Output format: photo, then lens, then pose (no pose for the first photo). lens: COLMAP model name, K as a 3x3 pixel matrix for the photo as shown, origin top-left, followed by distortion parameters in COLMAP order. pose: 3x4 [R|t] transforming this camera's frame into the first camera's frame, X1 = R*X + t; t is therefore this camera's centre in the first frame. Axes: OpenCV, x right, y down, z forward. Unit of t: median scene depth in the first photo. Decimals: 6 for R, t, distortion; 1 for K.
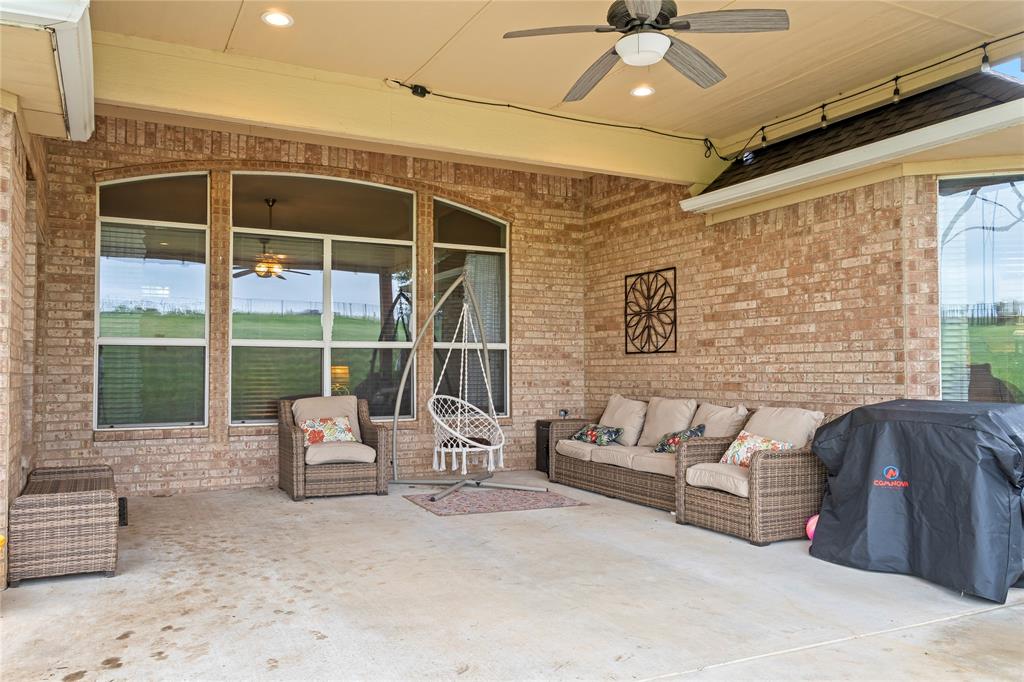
lens RADIAL K [[783.9, 0, 512.6], [0, 783.9, 345.8], [0, 0, 1]] dist [0.005010, 0.001506]
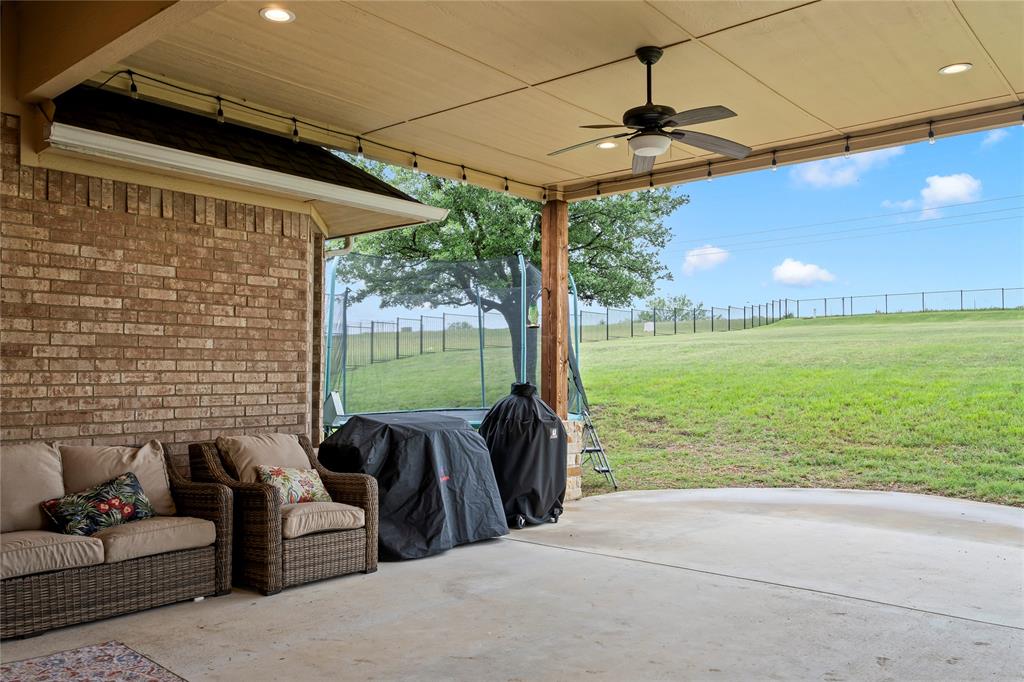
lens RADIAL K [[783.9, 0, 530.8], [0, 783.9, 348.2], [0, 0, 1]] dist [0.005010, 0.001506]
pose [[-0.374274, 0.034573, 0.926673, -0.564245], [-0.031742, 0.998242, -0.050063, 0.014837], [-0.926775, -0.048152, -0.372519, 0.990860]]
